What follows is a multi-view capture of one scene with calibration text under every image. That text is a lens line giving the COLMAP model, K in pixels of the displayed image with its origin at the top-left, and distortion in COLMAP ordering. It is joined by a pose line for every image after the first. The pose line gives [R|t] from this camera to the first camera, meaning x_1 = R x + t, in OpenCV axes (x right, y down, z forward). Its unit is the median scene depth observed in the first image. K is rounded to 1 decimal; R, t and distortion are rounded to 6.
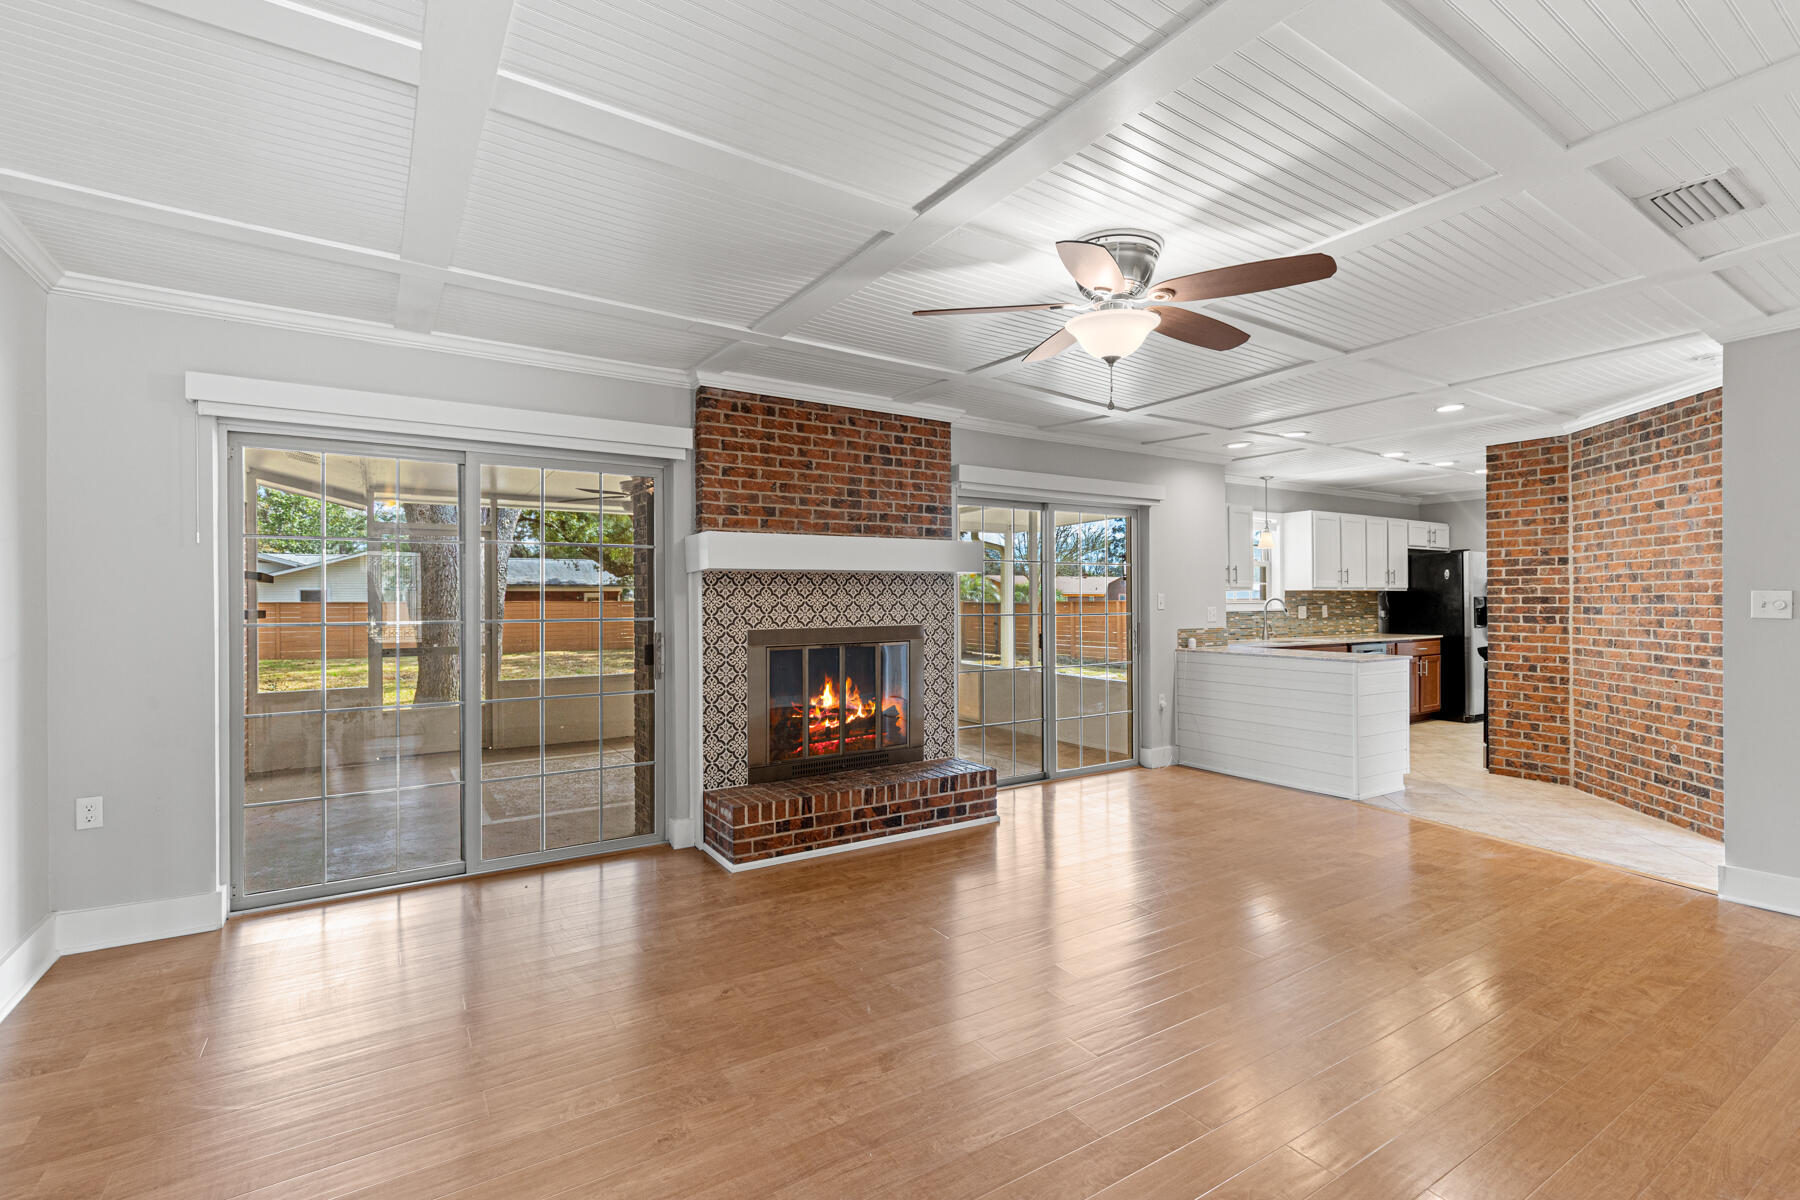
lens RADIAL K [[822.4, 0, 903.8], [0, 822.4, 594.5], [0, 0, 1]] dist [0.005861, -0.000772]
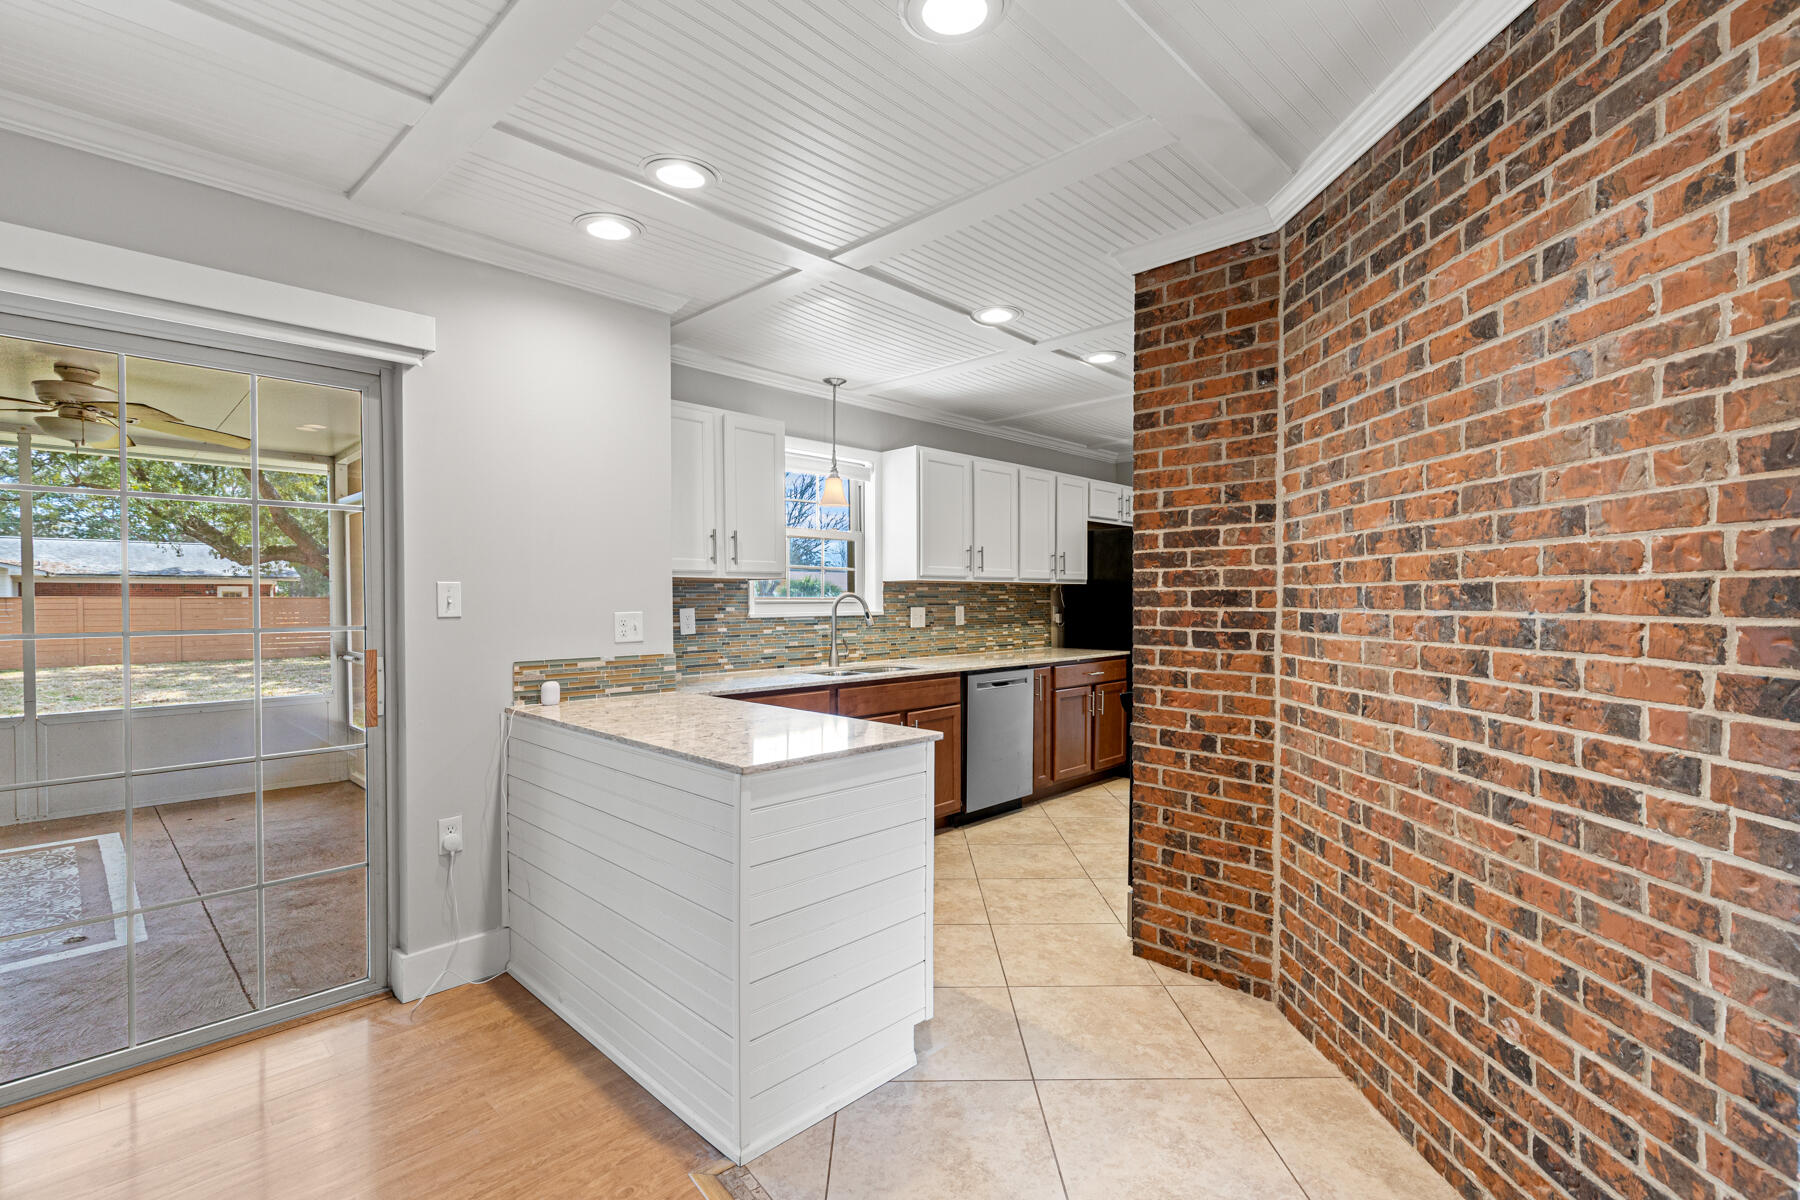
lens RADIAL K [[822.4, 0, 907.4], [0, 822.4, 610.3], [0, 0, 1]] dist [0.005861, -0.000772]
pose [[0.975159, -0.000737, 0.221505, 0.593725], [-0.004205, 0.999753, 0.021837, 0.005136], [-0.221466, -0.022226, 0.974915, 0.704446]]
